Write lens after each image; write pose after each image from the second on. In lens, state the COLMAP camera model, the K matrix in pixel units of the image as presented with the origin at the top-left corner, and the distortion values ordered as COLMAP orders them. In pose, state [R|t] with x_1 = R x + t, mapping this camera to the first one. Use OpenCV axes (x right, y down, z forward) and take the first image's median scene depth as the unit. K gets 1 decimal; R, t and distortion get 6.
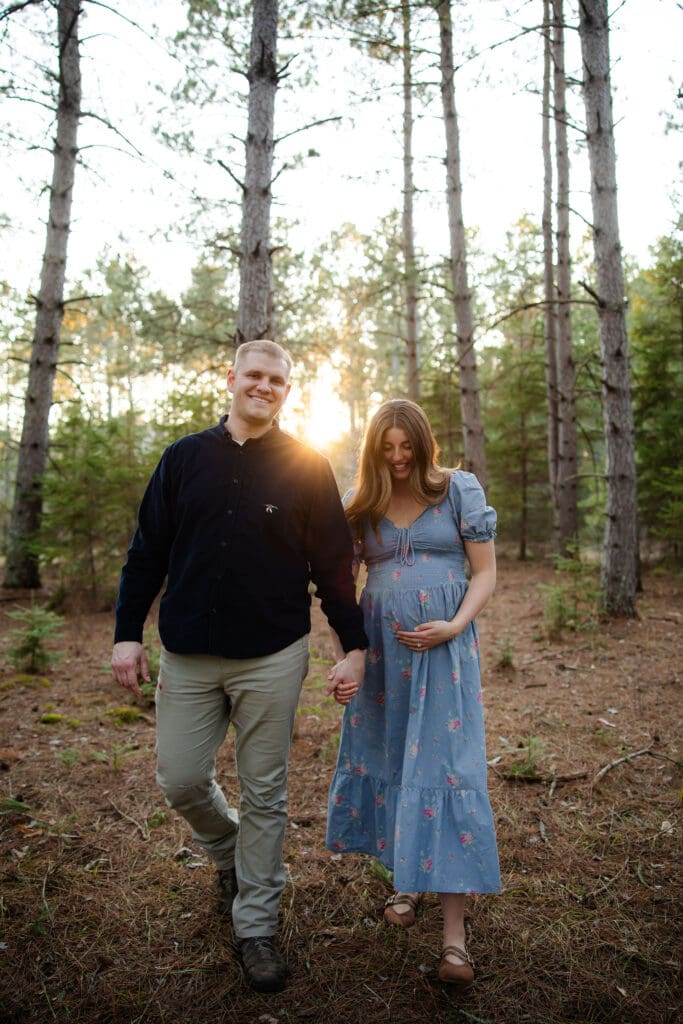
lens RADIAL K [[1051.8, 0, 343.3], [0, 1051.8, 539.8], [0, 0, 1]] dist [-0.150592, 0.273857]
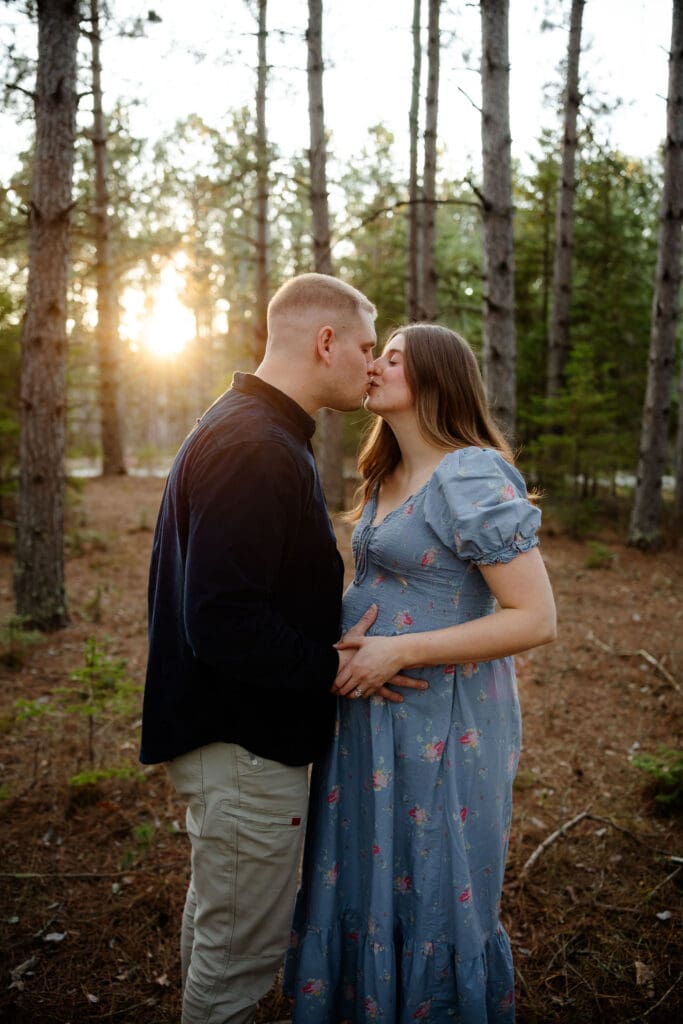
lens RADIAL K [[839.0, 0, 341.5], [0, 839.0, 512.0], [0, 0, 1]] dist [-0.101682, 0.113265]
pose [[0.985183, 0.008942, 0.171275, 0.011745], [-0.026730, 0.994442, 0.101836, -0.032783], [-0.169413, -0.104905, 0.979946, 0.249532]]
